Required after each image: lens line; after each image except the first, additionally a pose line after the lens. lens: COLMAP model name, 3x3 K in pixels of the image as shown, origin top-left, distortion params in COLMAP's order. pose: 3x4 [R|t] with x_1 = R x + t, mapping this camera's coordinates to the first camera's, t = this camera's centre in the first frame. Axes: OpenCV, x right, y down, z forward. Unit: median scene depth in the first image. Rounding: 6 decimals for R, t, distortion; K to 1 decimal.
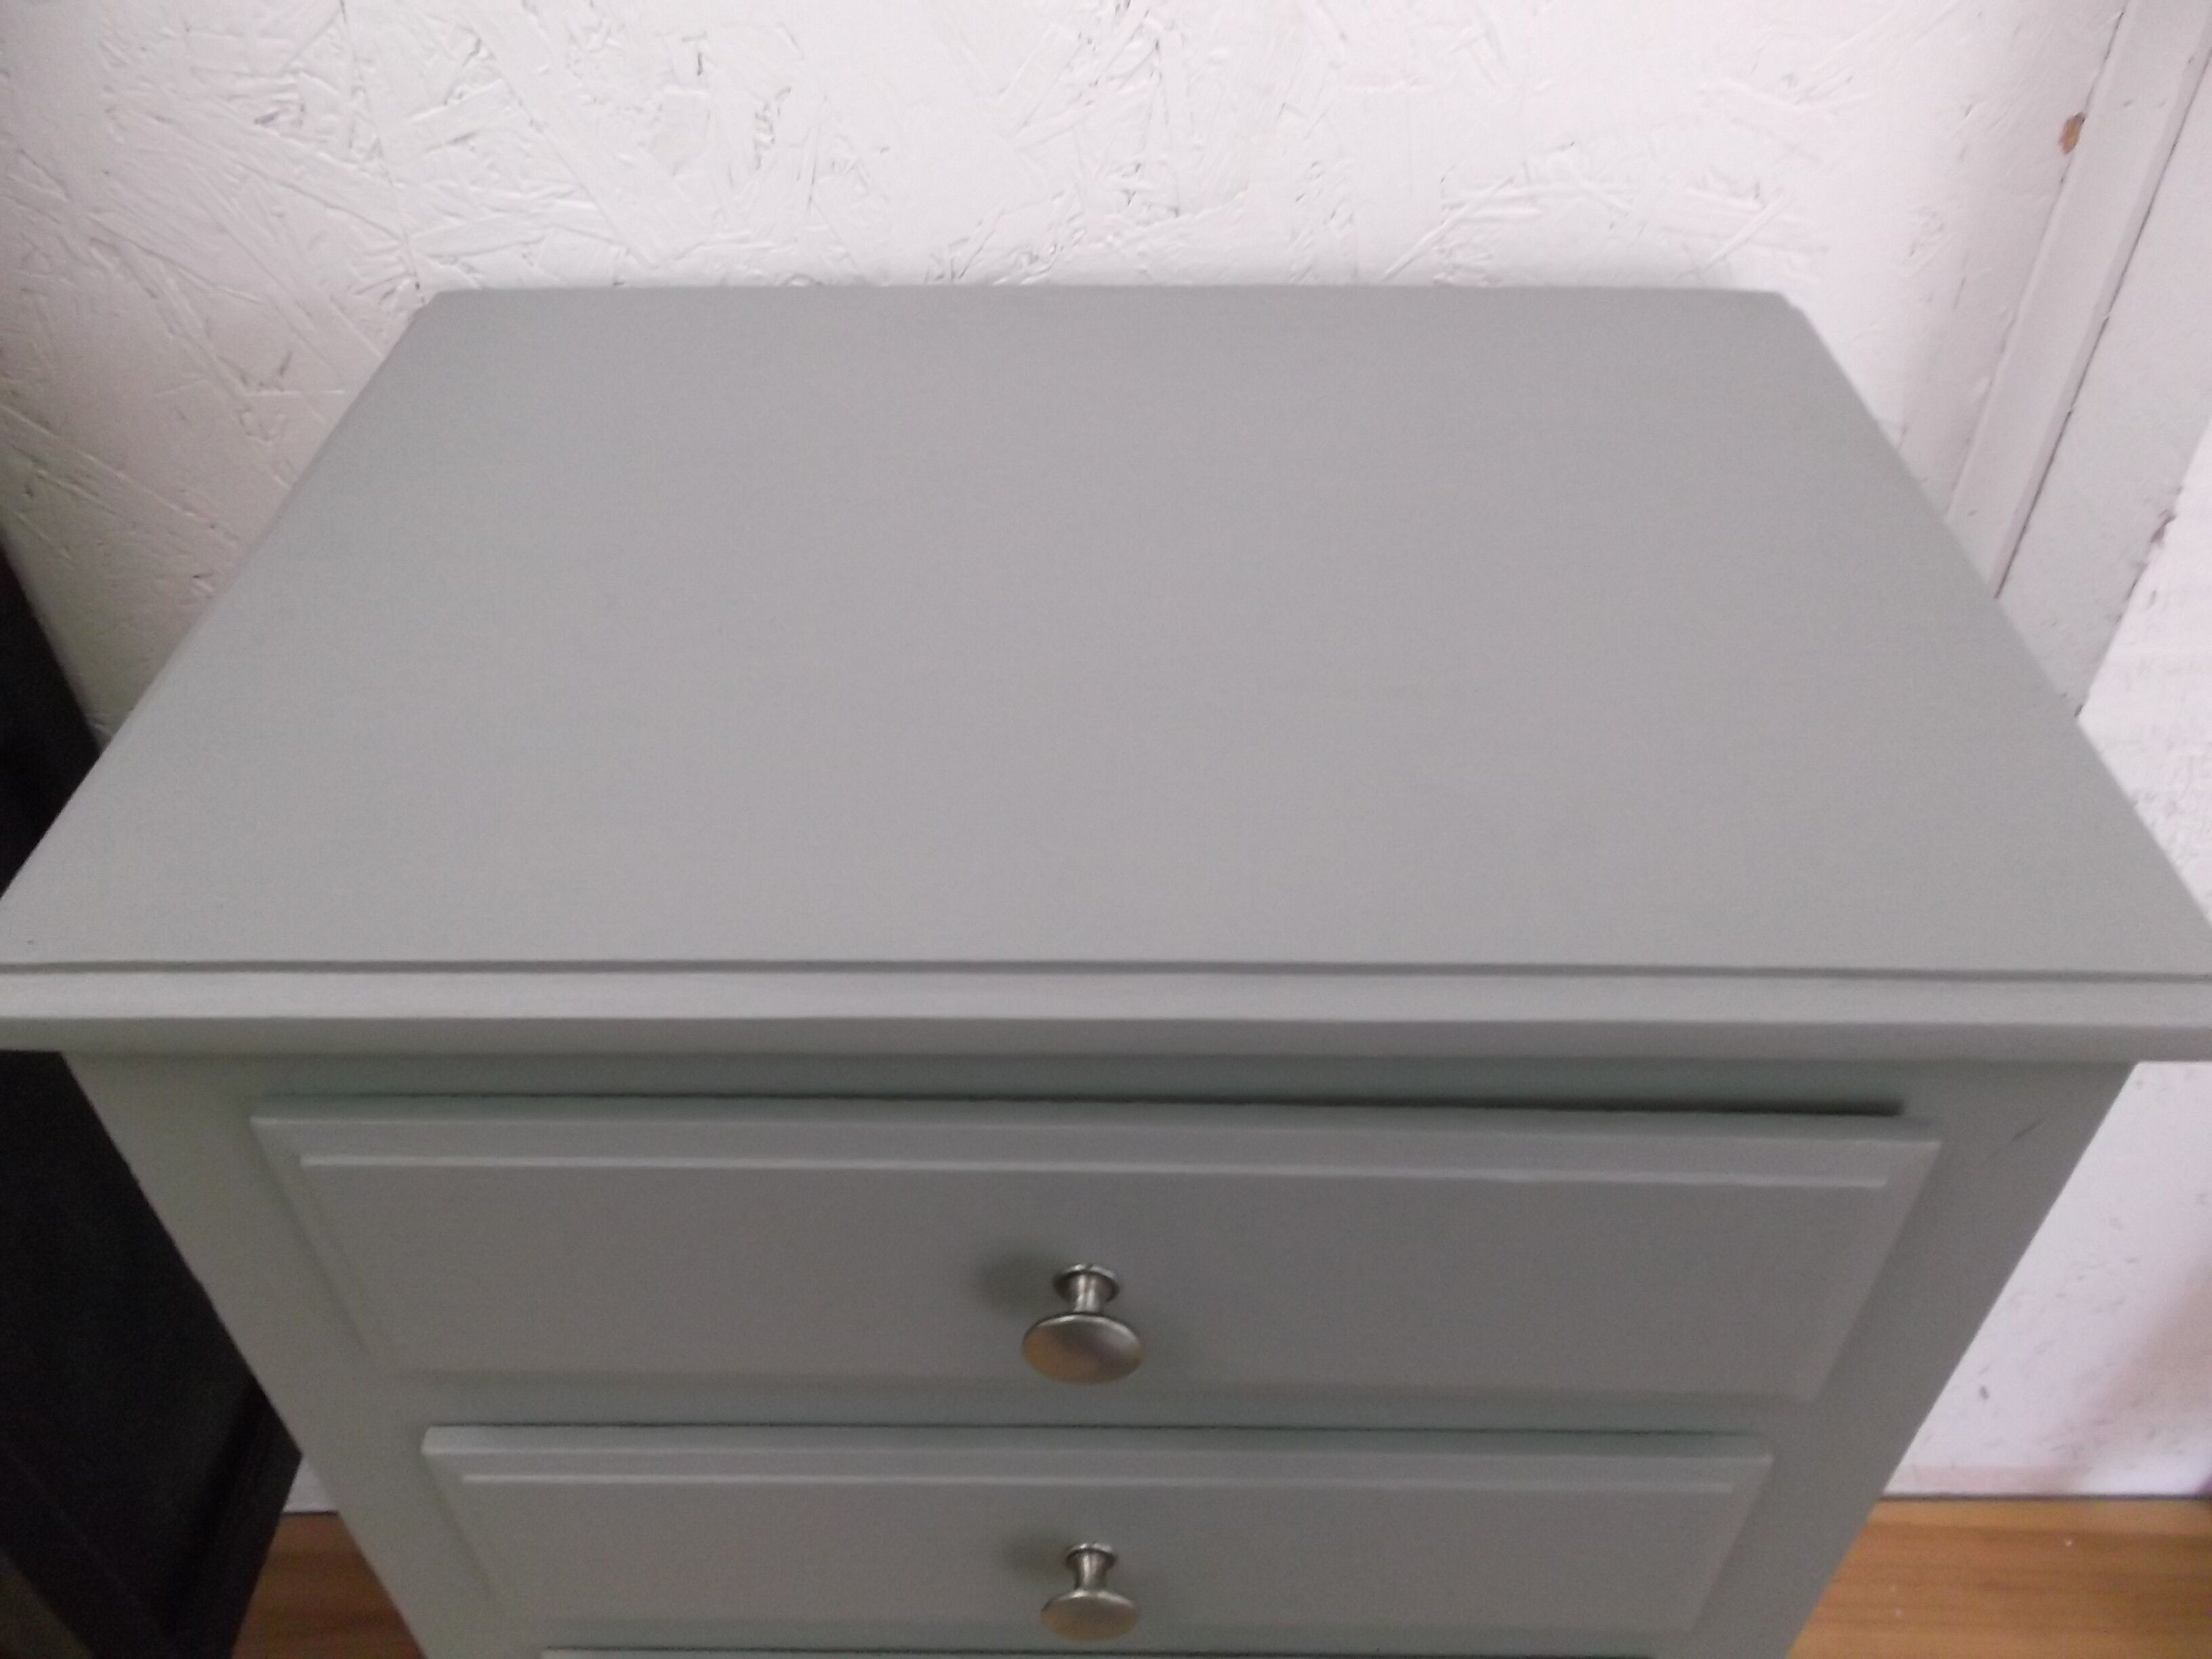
lens RADIAL K [[1726.0, 0, 1132.6], [0, 1726.0, 850.0], [0, 0, 1]] dist [-0.023120, 0.005317]
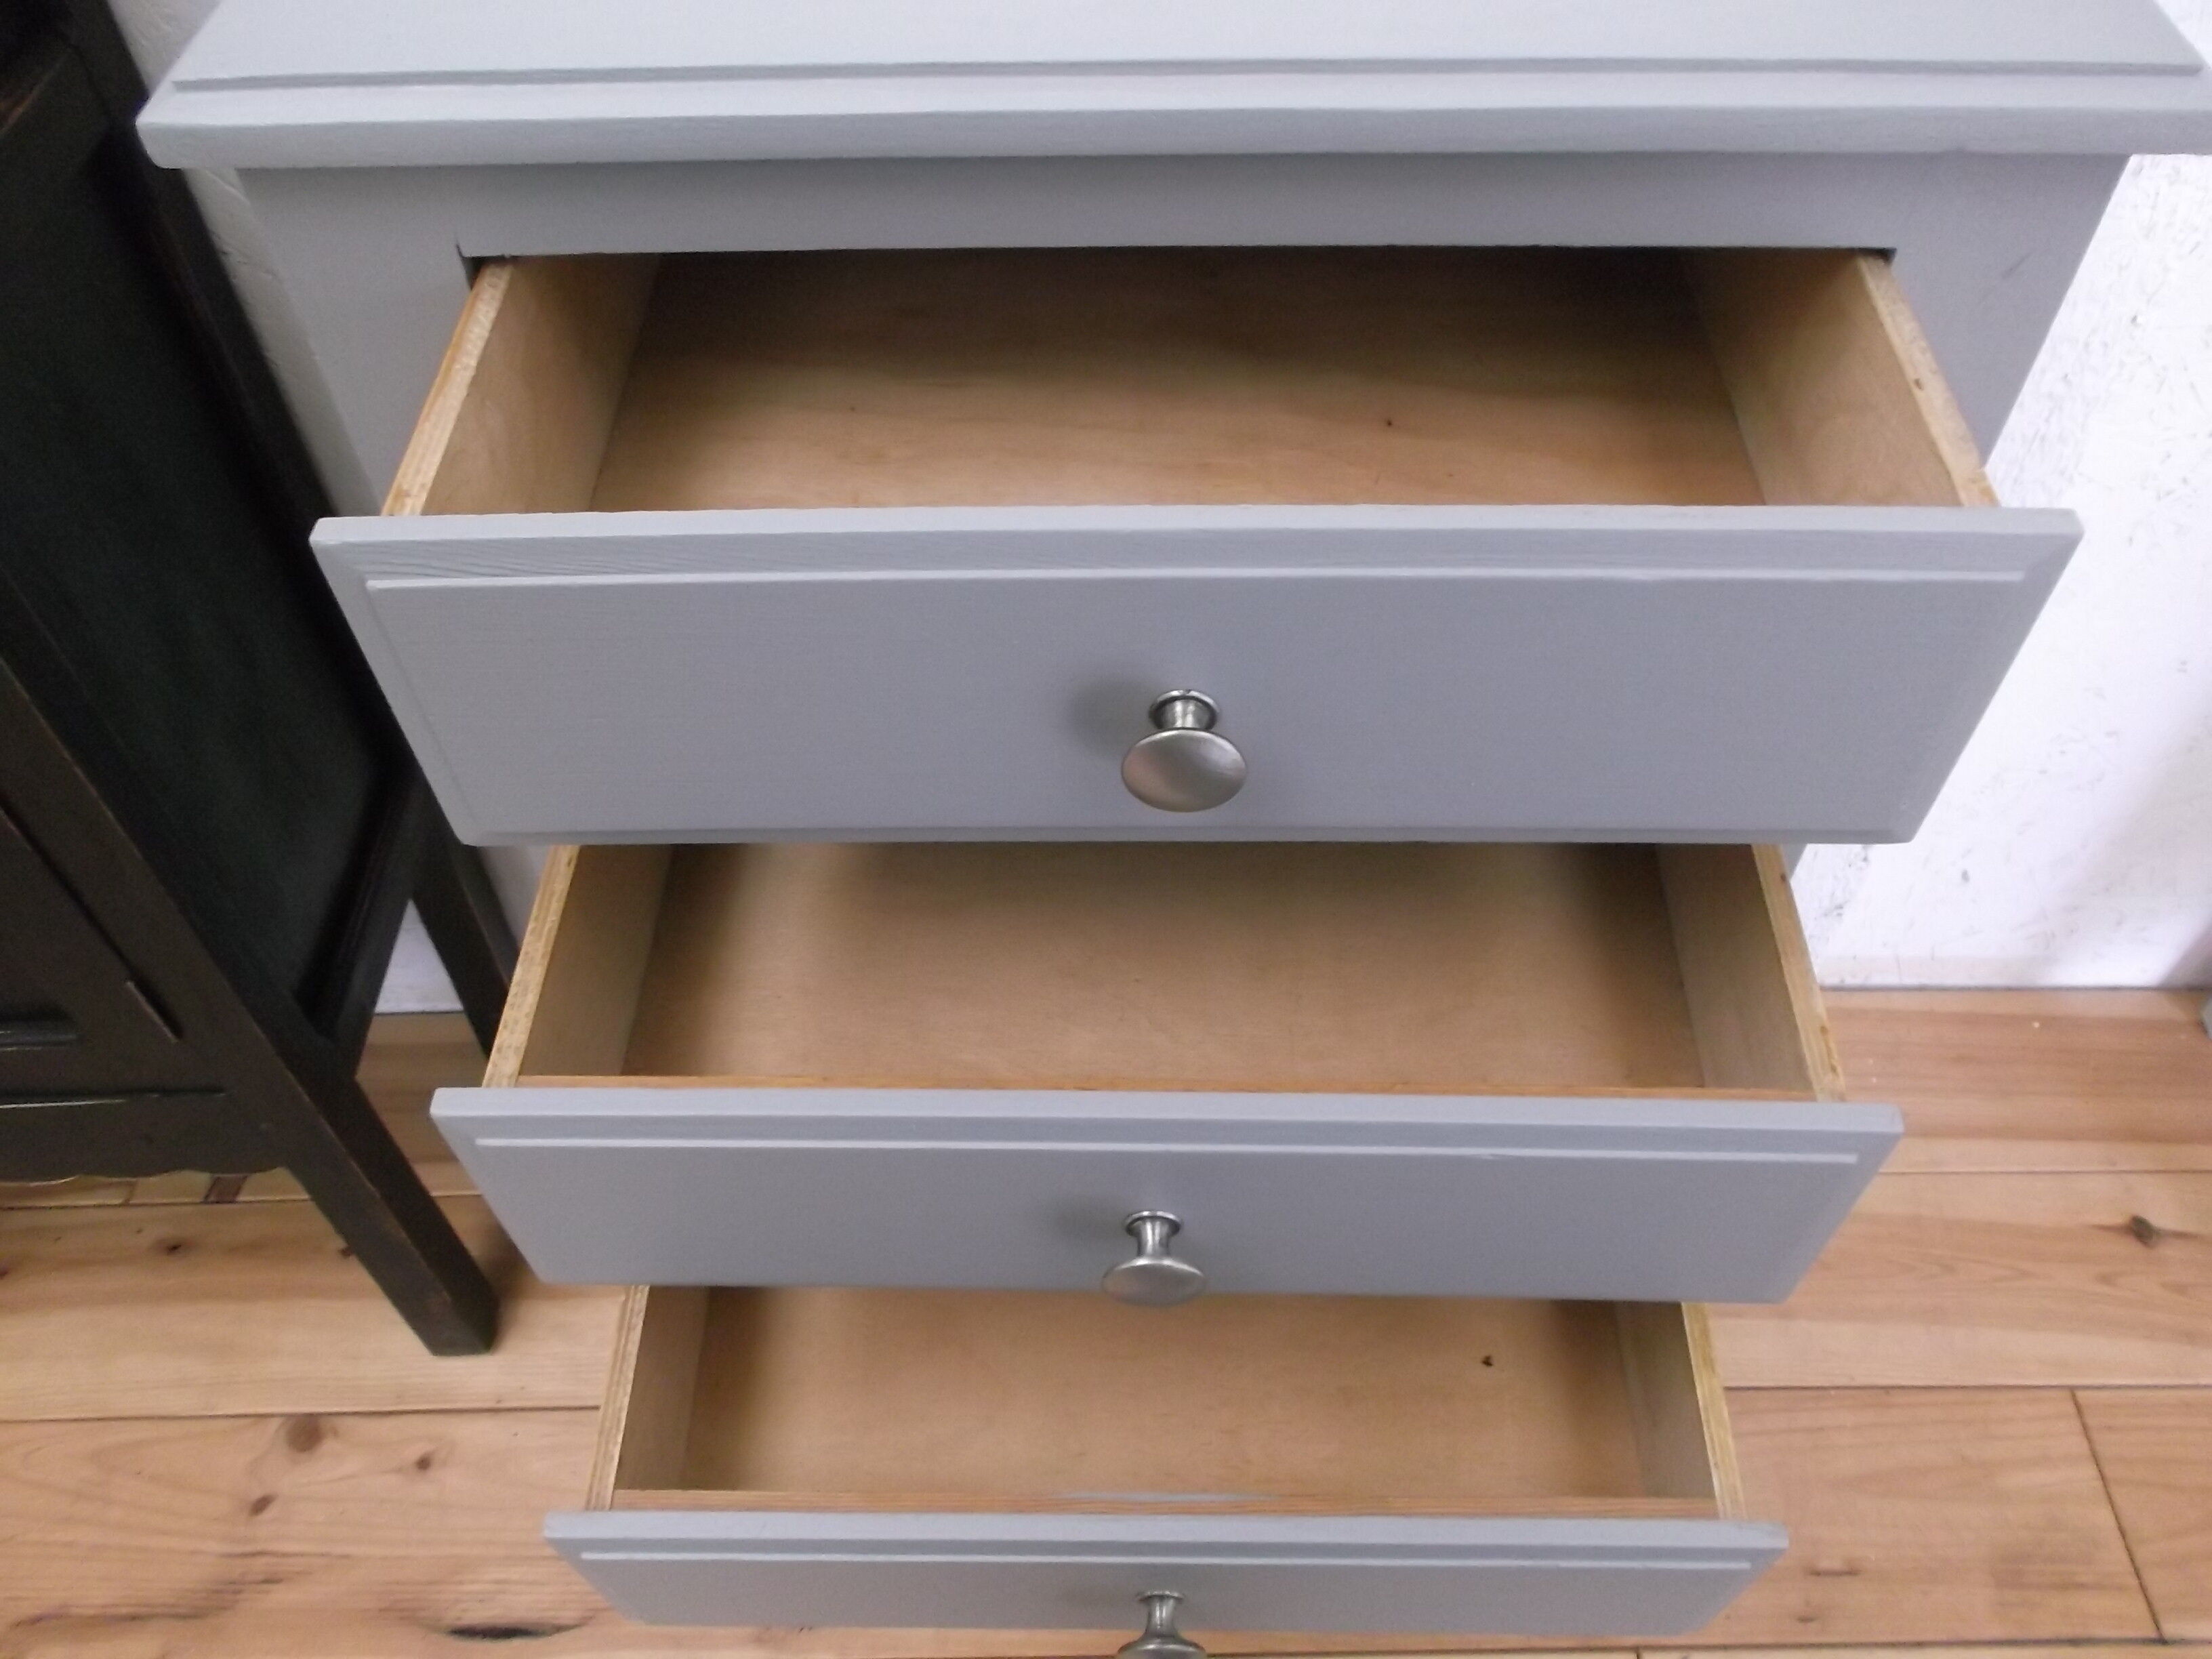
lens RADIAL K [[1726.0, 0, 1133.1], [0, 1726.0, 826.6], [0, 0, 1]] dist [-0.023120, 0.005317]
pose [[0.999932, -0.011362, -0.002440, -0.033896], [0.011600, 0.988622, 0.149972, 0.224039], [0.000708, -0.149990, 0.988687, -0.098546]]
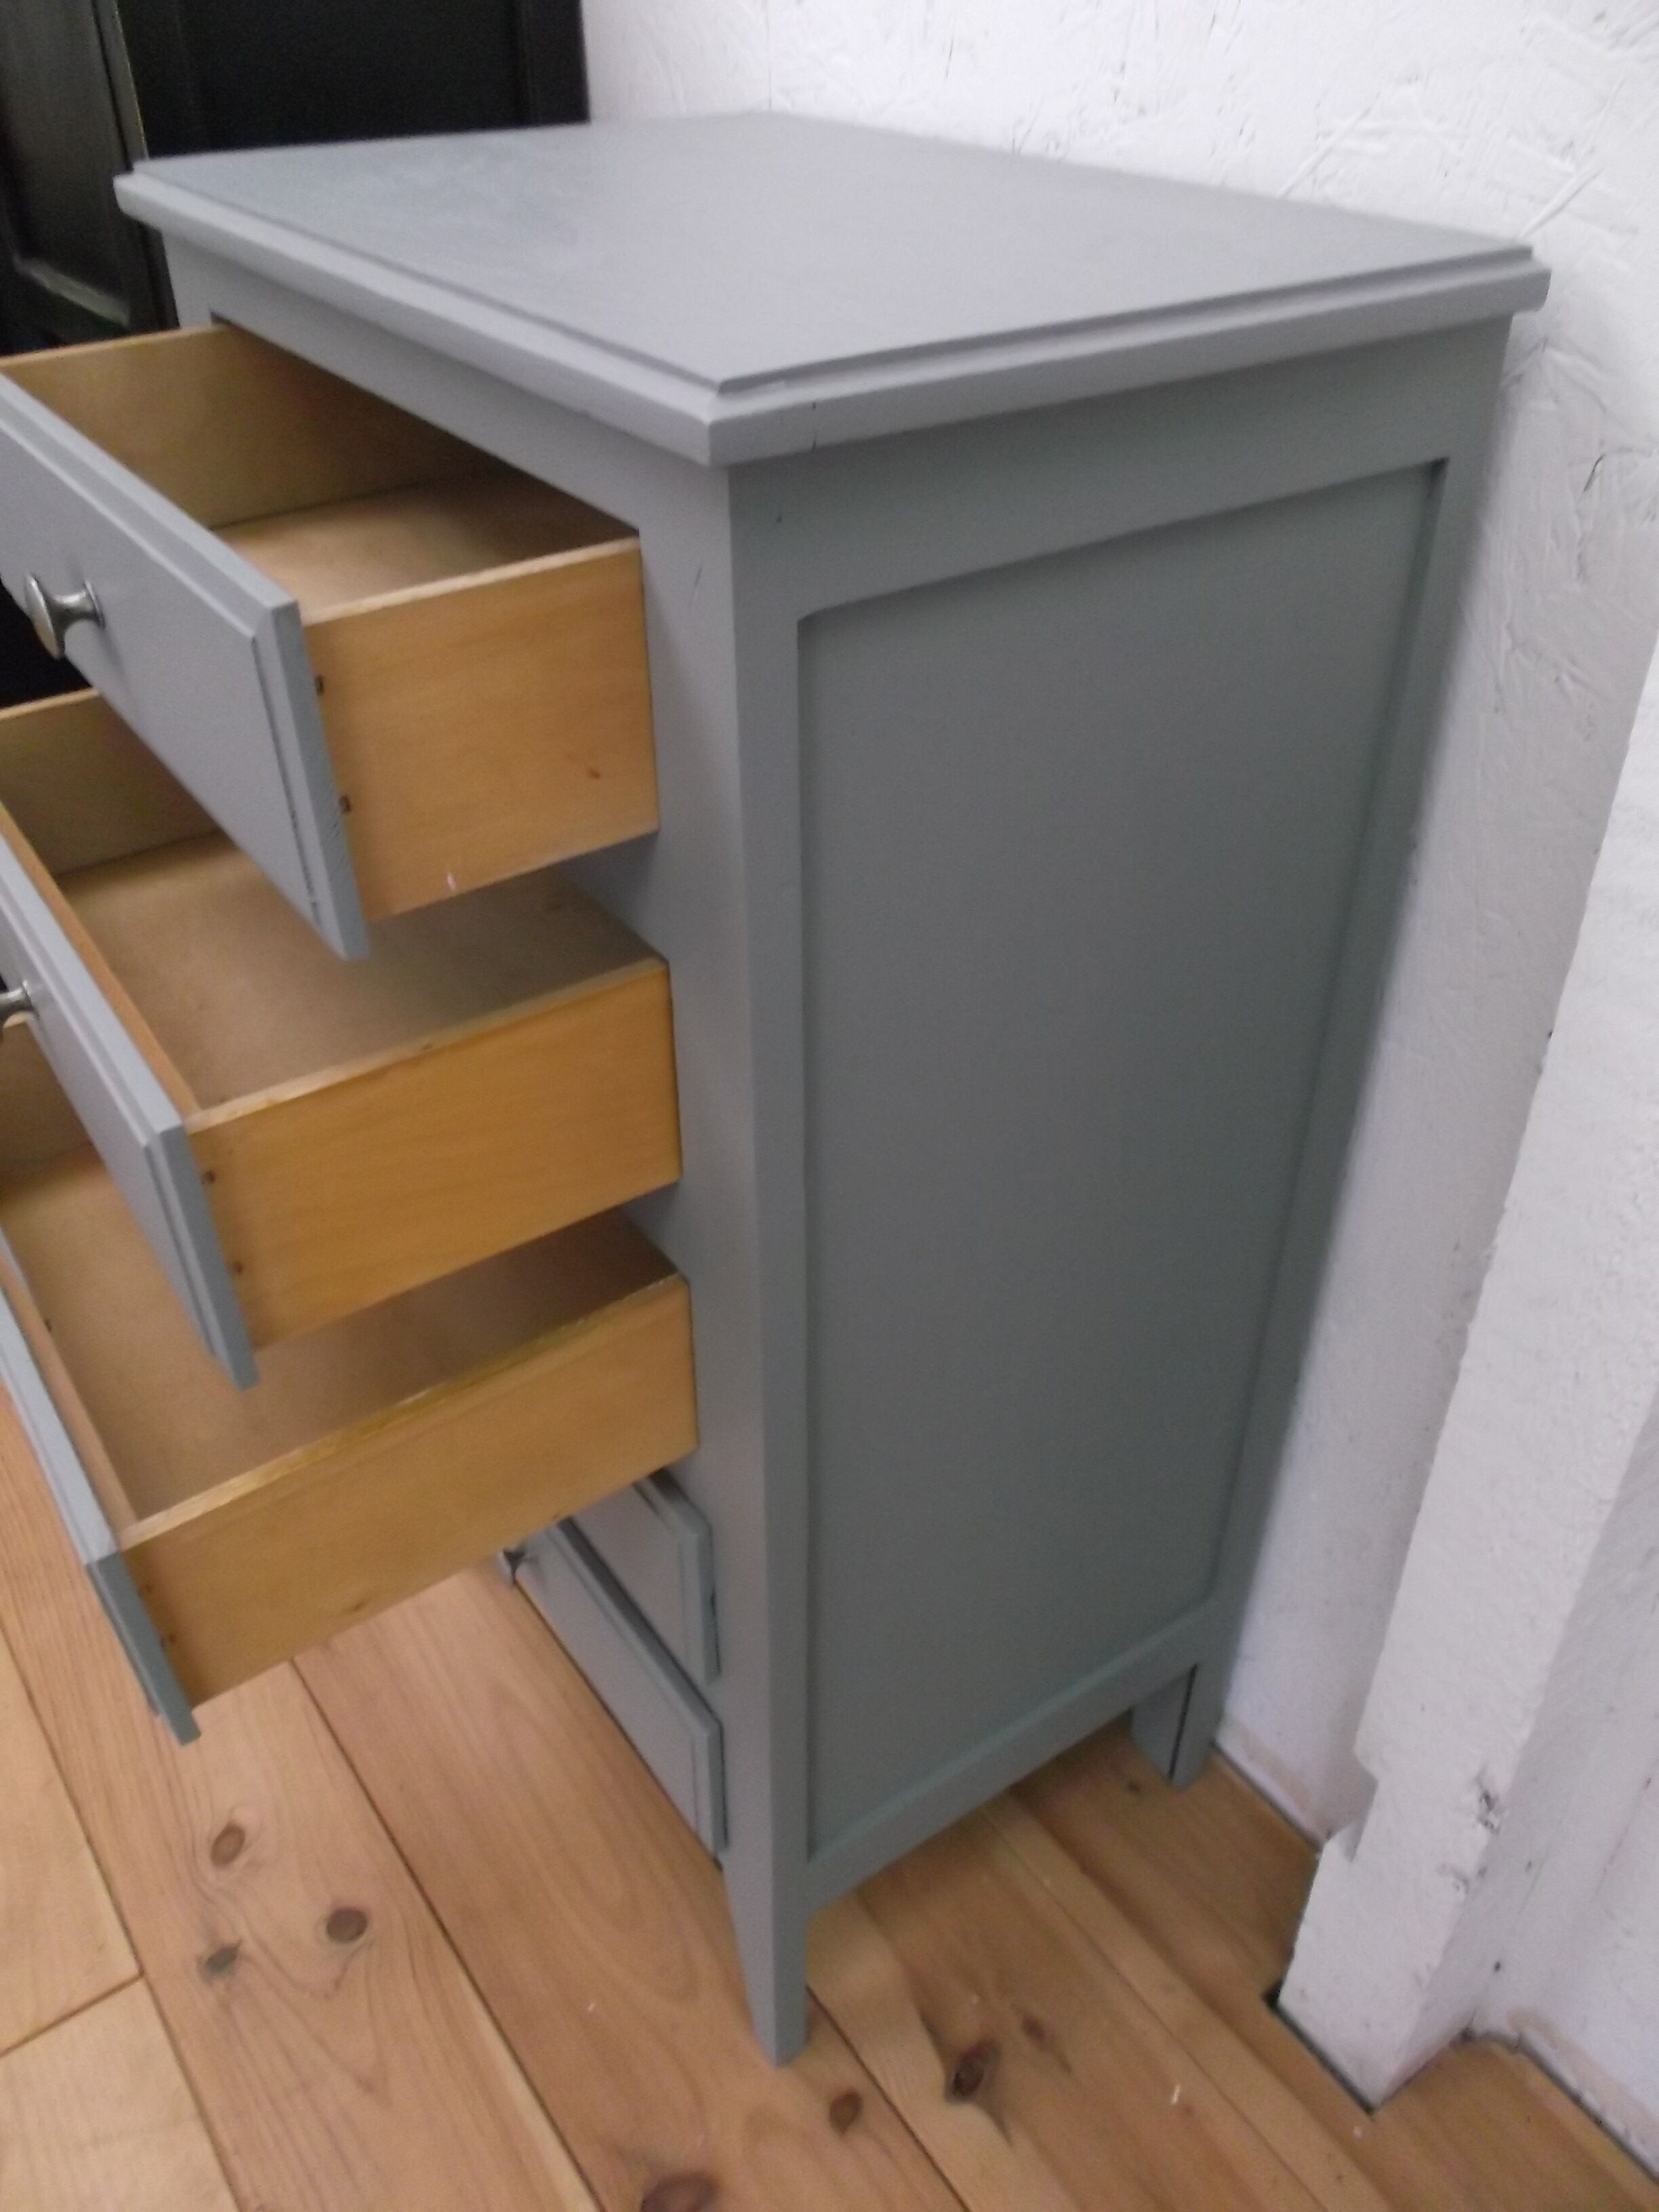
lens RADIAL K [[1726.0, 0, 869.2], [0, 1726.0, 1119.8], [0, 0, 1]] dist [-0.023120, 0.005317]
pose [[0.589815, 0.478909, -0.650204, 1.010752], [-0.531686, 0.836323, 0.133690, 0.148161], [0.607806, 0.266852, 0.747905, 0.195078]]
